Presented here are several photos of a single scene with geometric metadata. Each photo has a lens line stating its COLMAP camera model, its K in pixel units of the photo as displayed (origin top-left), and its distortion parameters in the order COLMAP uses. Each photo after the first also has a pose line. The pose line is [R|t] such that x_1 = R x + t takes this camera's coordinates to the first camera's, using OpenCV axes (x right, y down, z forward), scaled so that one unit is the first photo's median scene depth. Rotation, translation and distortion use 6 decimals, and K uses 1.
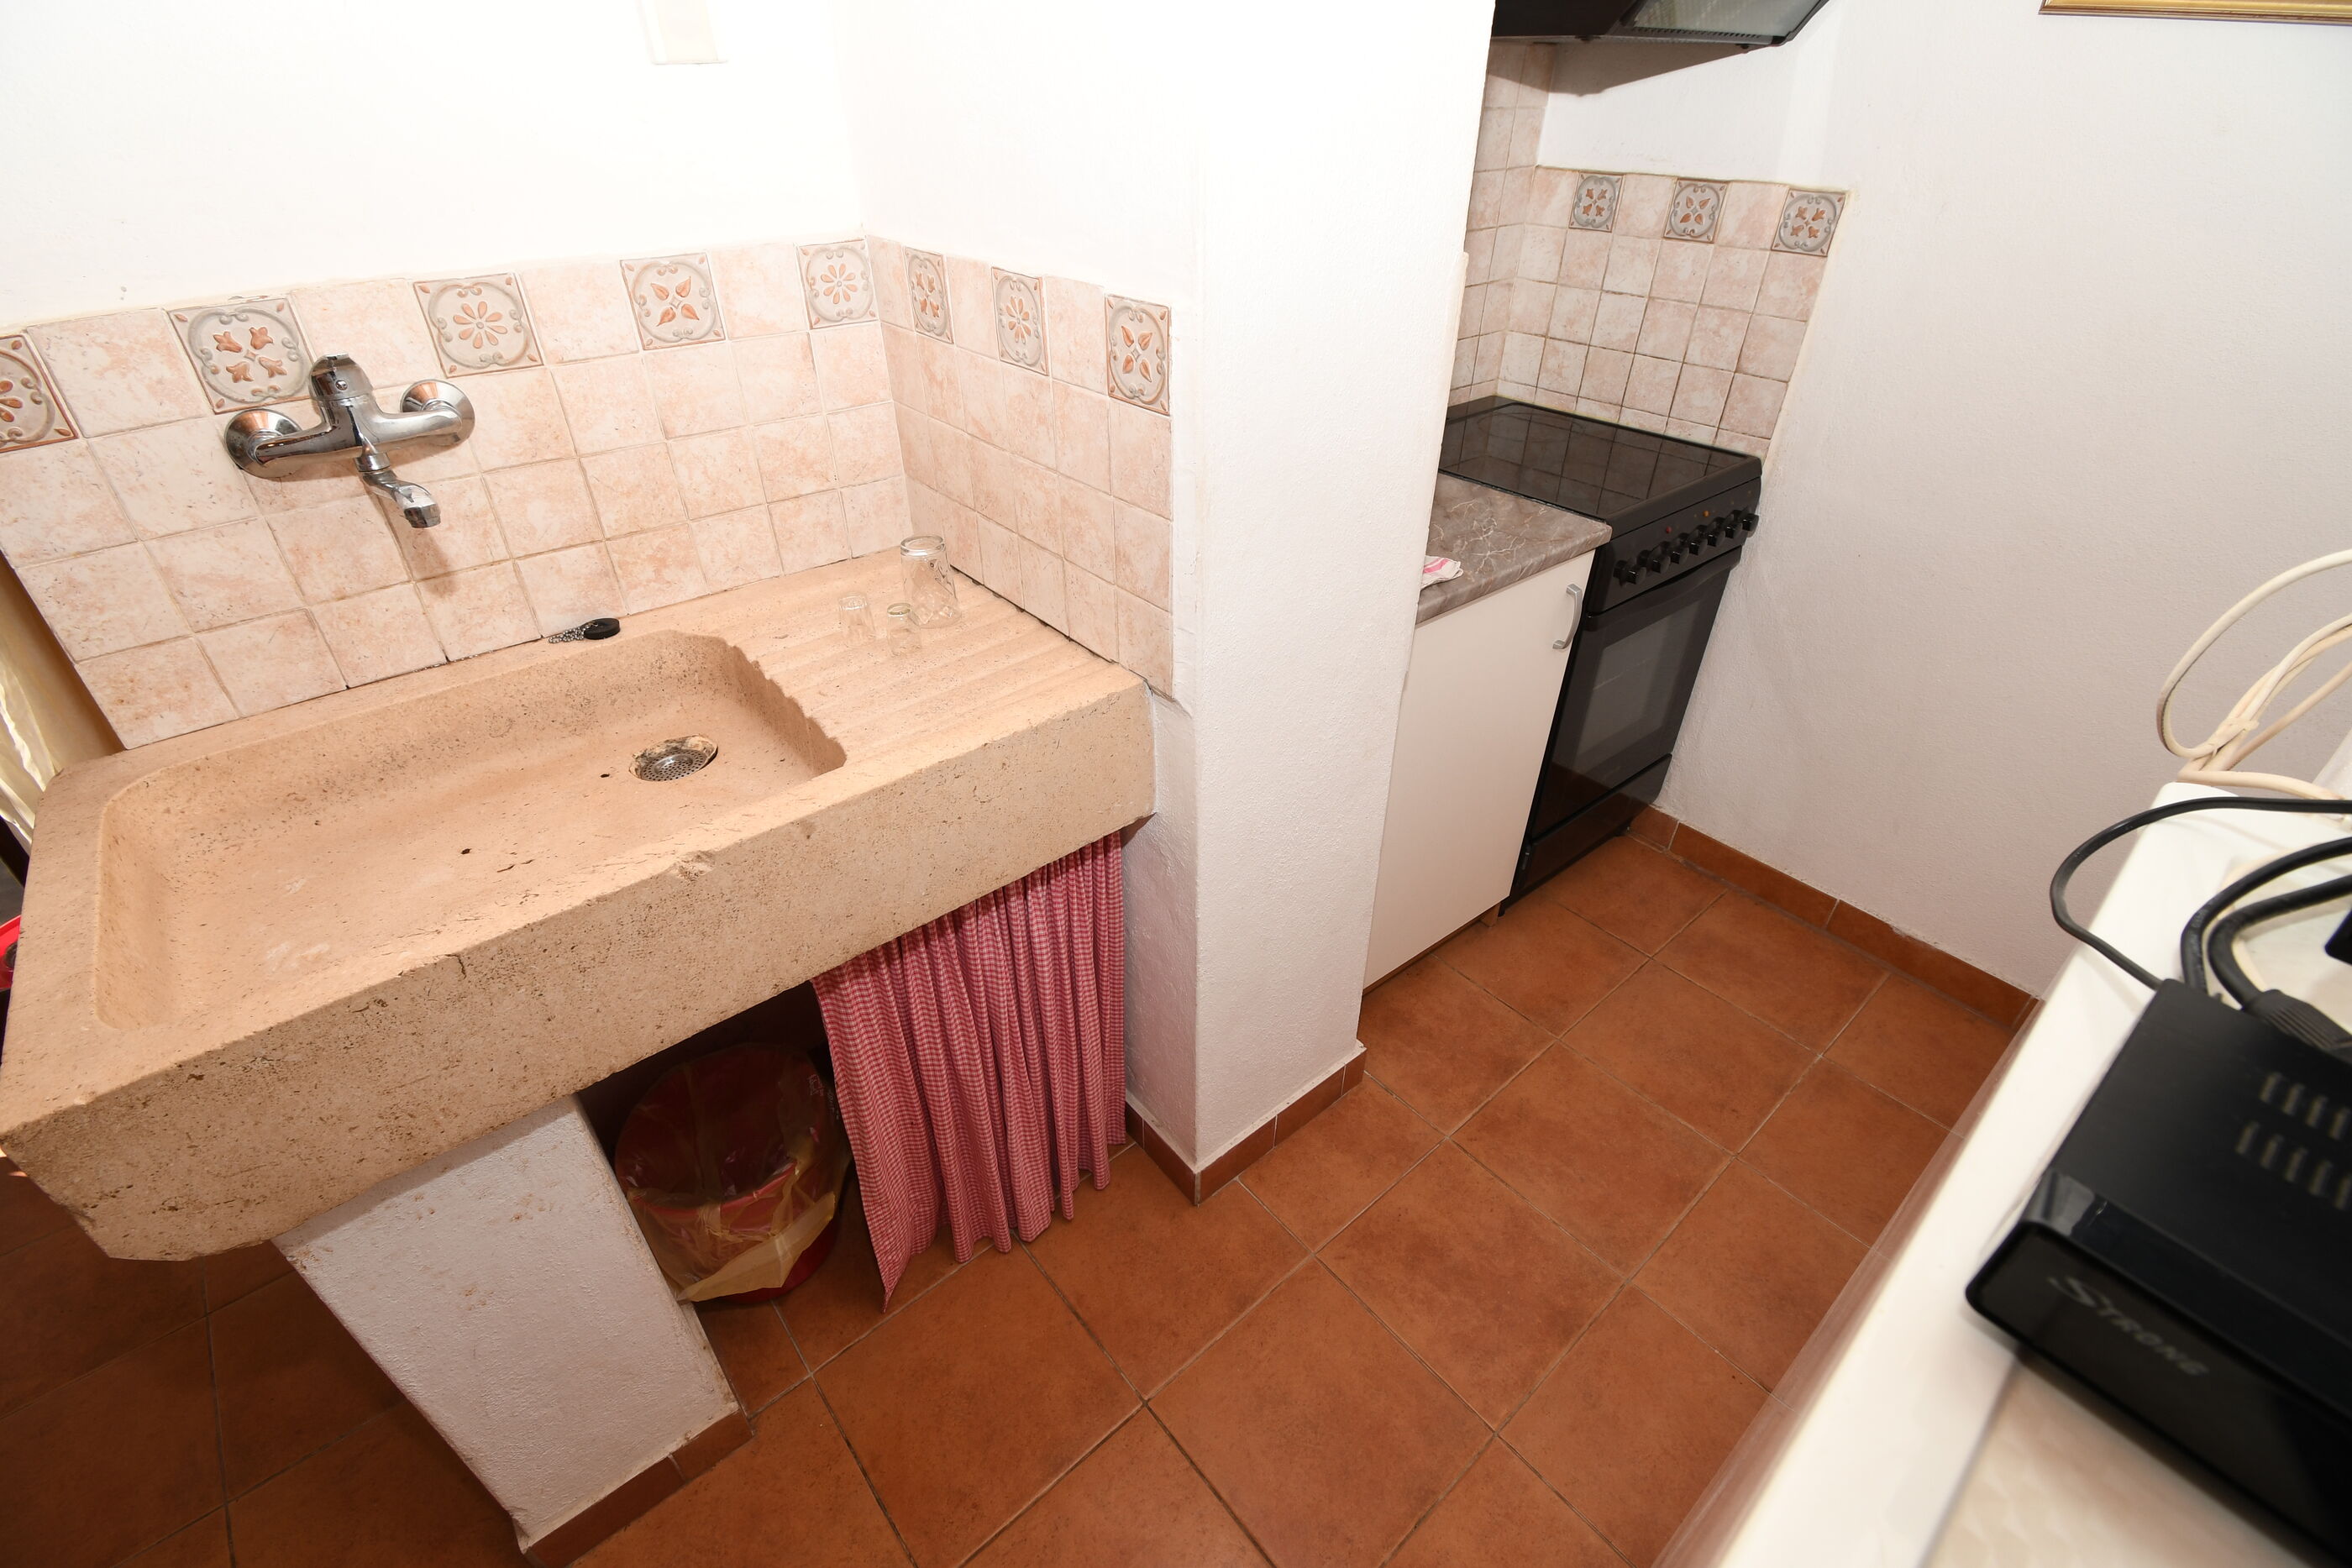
lens RADIAL K [[1035.0, 0, 1158.7], [0, 1035.0, 785.1], [0, 0, 1]] dist [0.020764, -0.024281]
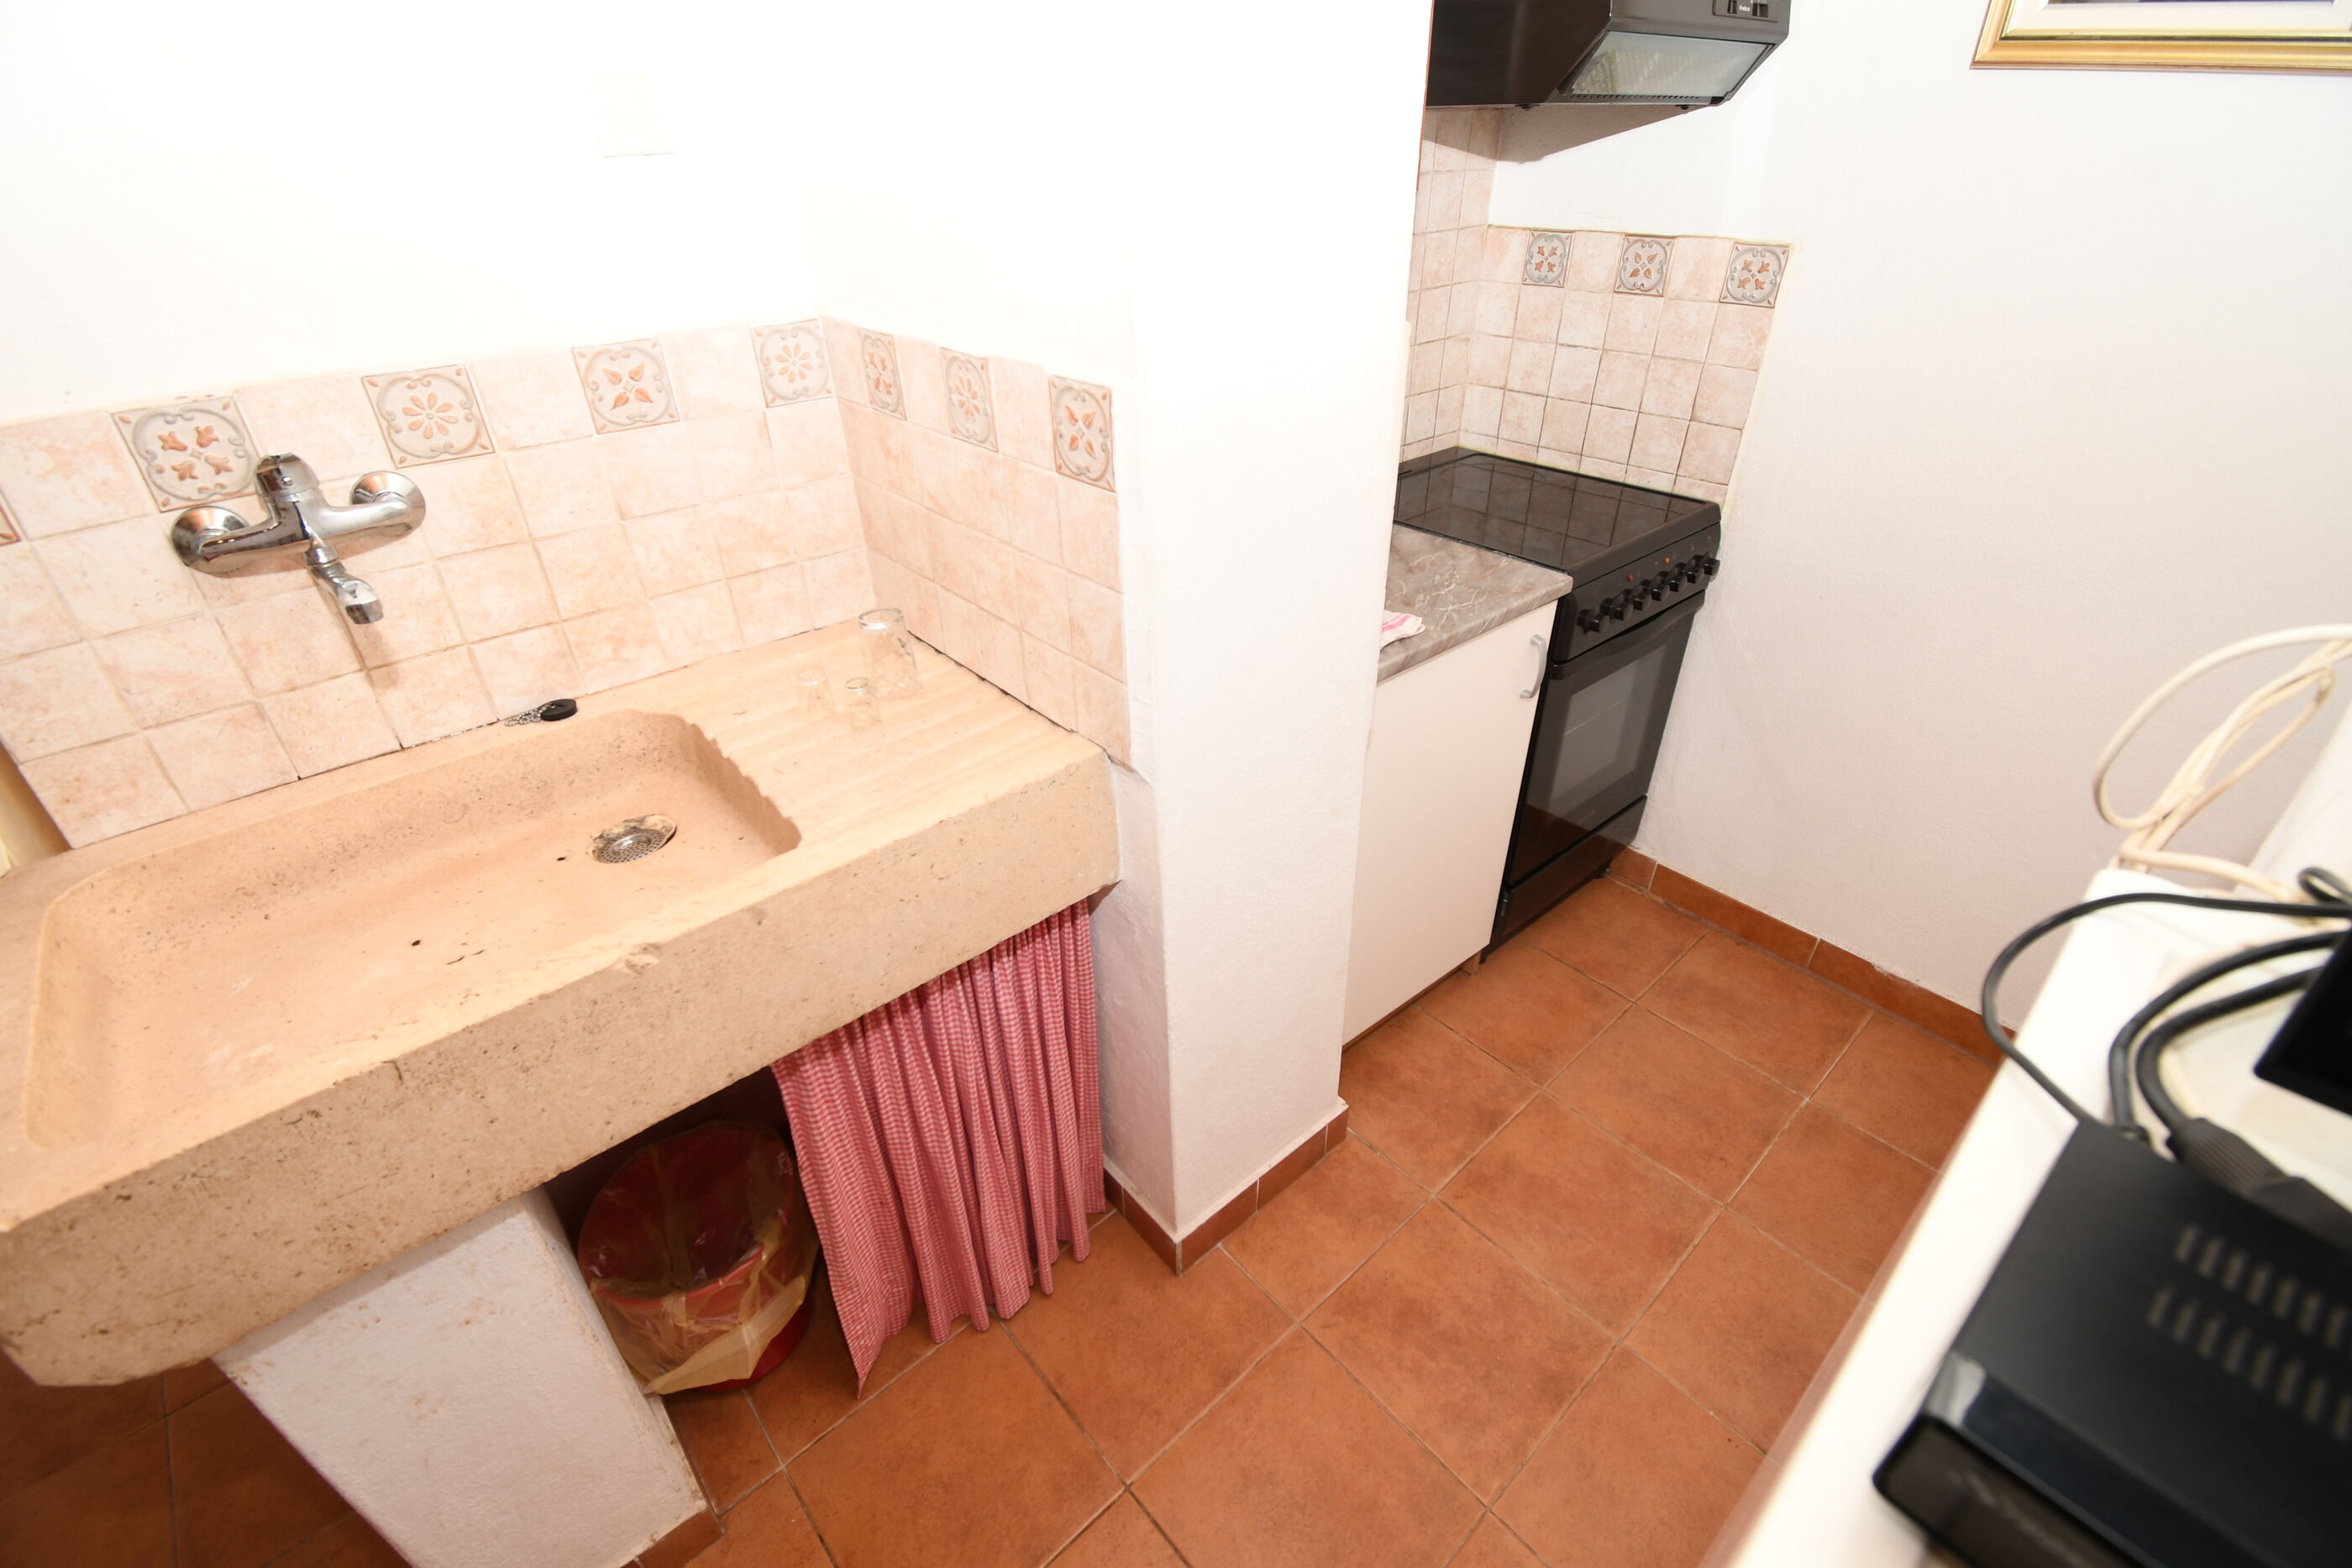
lens RADIAL K [[1033.0, 0, 1156.6], [0, 1033.0, 786.5], [0, 0, 1]] dist [0.020790, -0.024091]
pose [[0.999638, -0.026018, 0.006879, 0.028079], [0.026257, 0.998957, -0.037359, -0.026067], [-0.005899, 0.037526, 0.999278, 0.007570]]
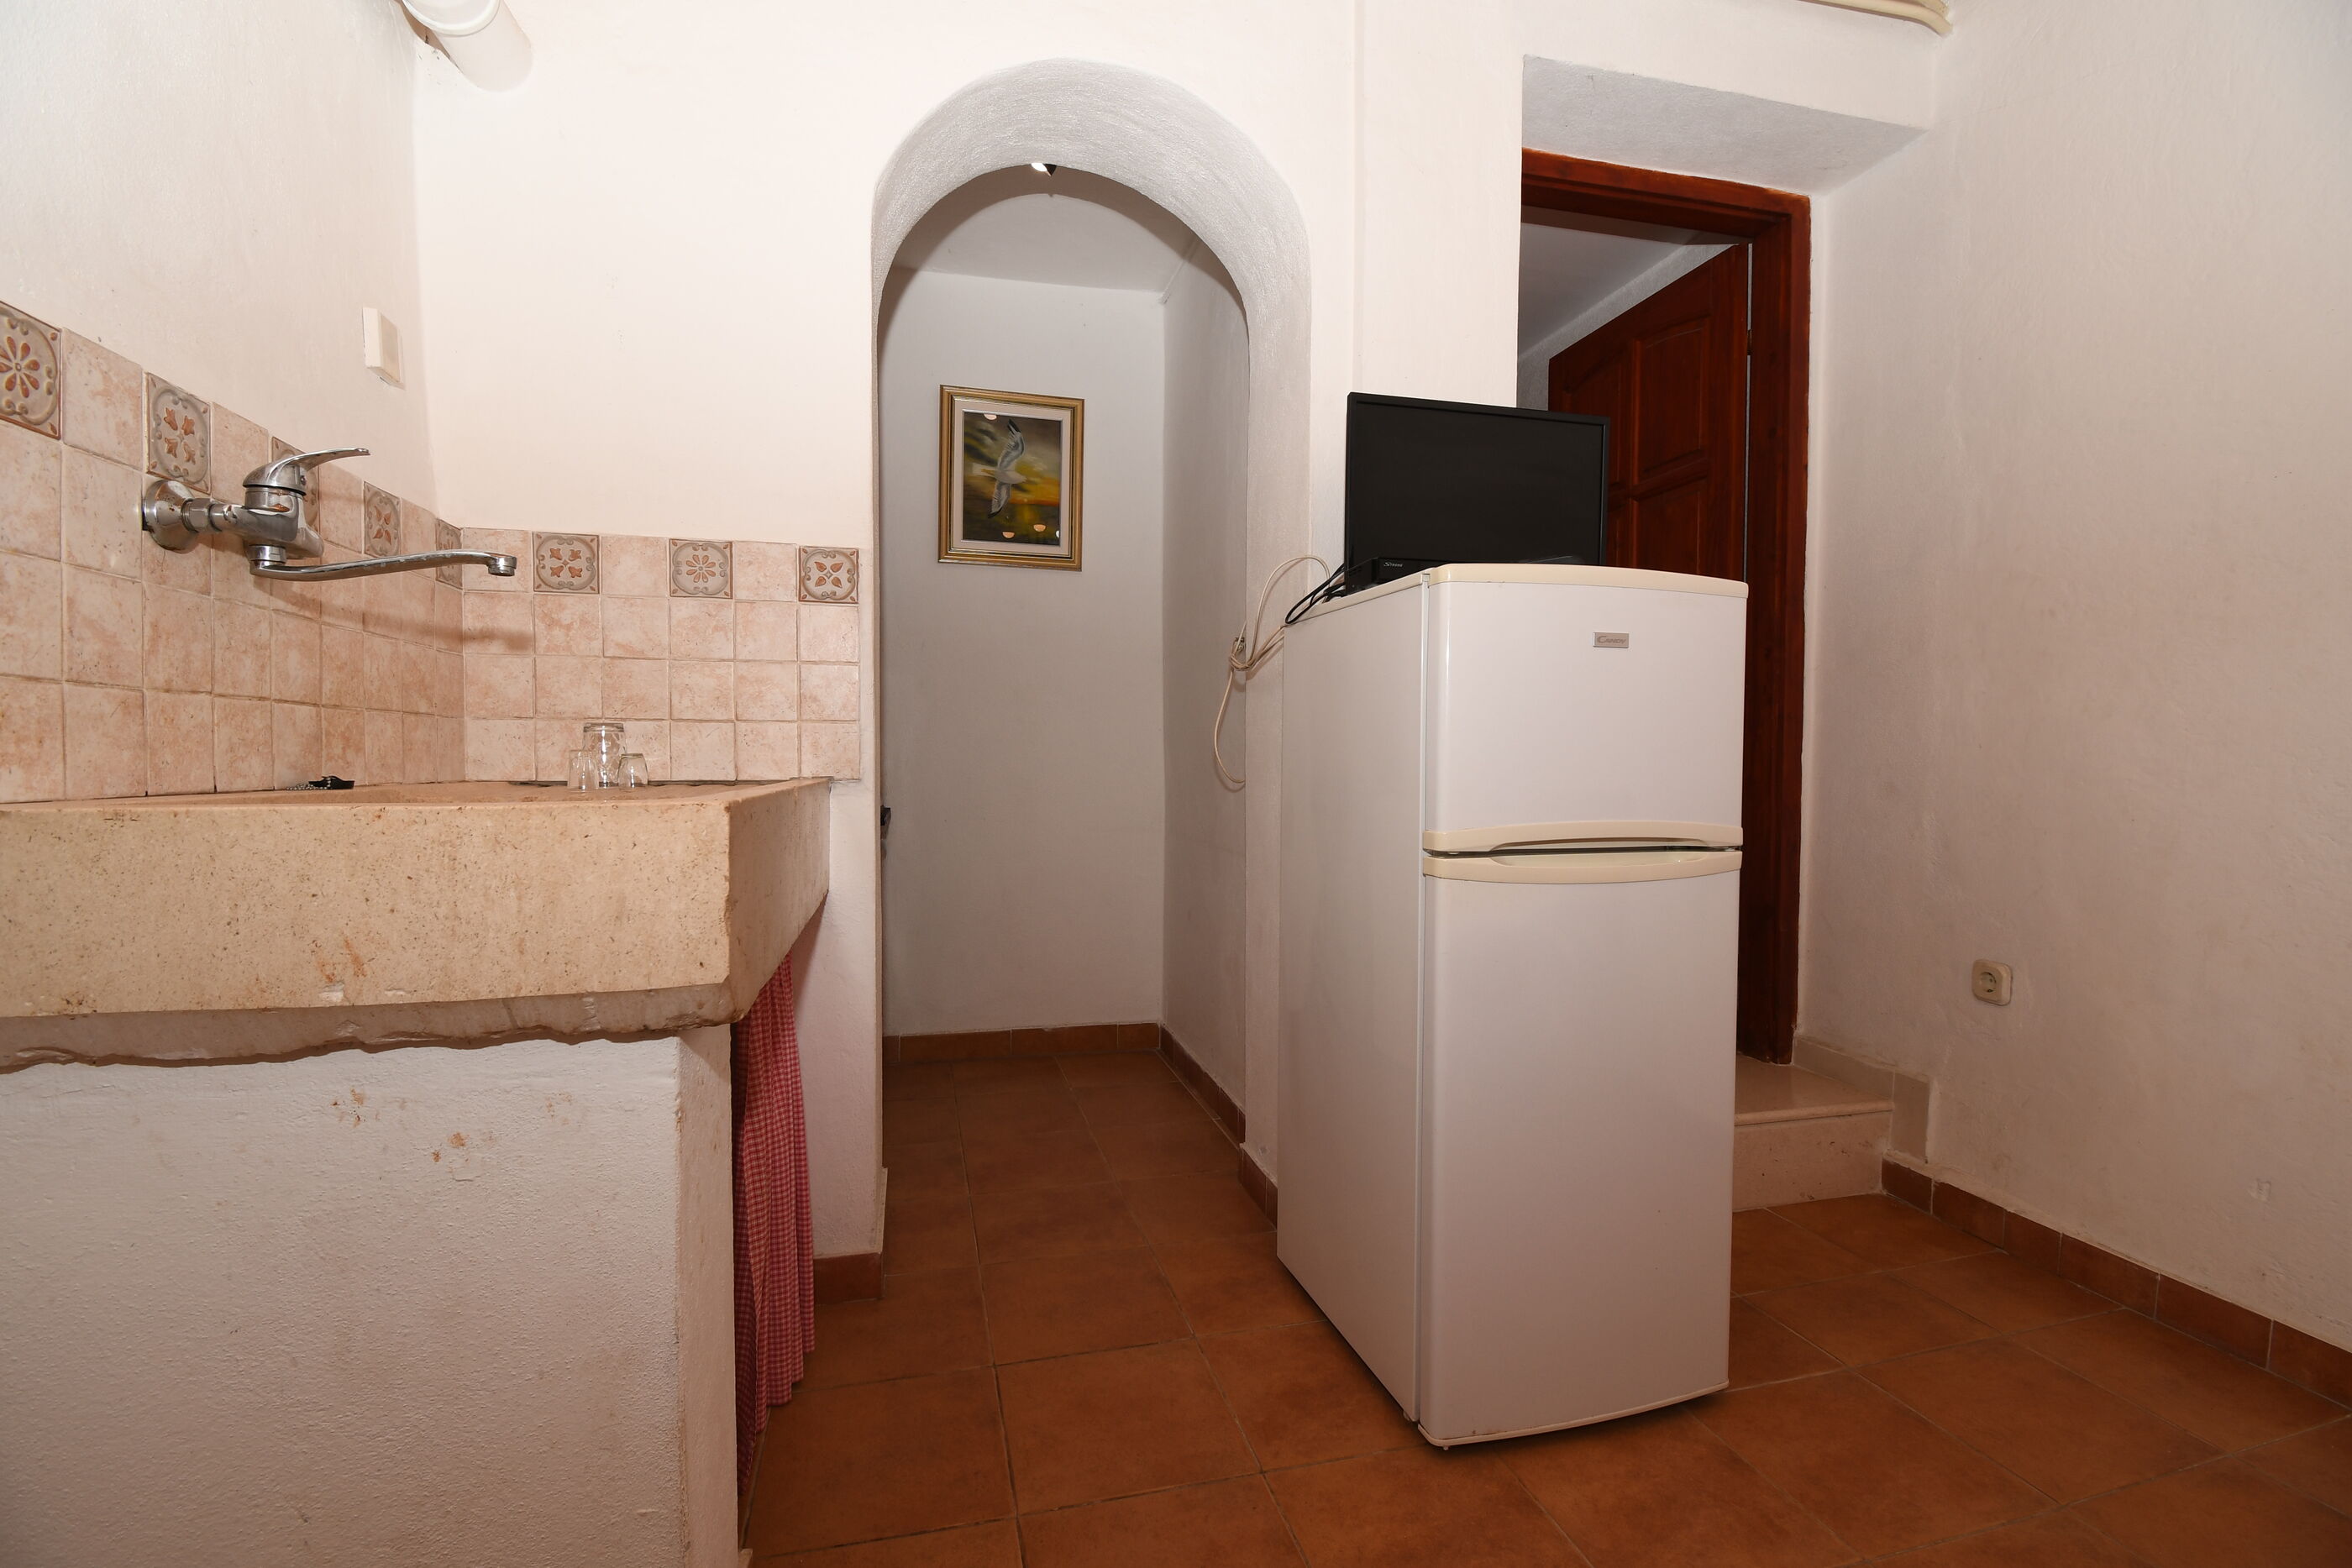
lens RADIAL K [[1054.4, 0, 1176.0], [0, 1054.4, 784.0], [0, 0, 1]] dist [0.022938, -0.021621]
pose [[0.430395, -0.013073, 0.902546, -1.126502], [0.509487, 0.828906, -0.230951, 0.491187], [-0.745107, 0.559235, 0.363417, 0.062750]]
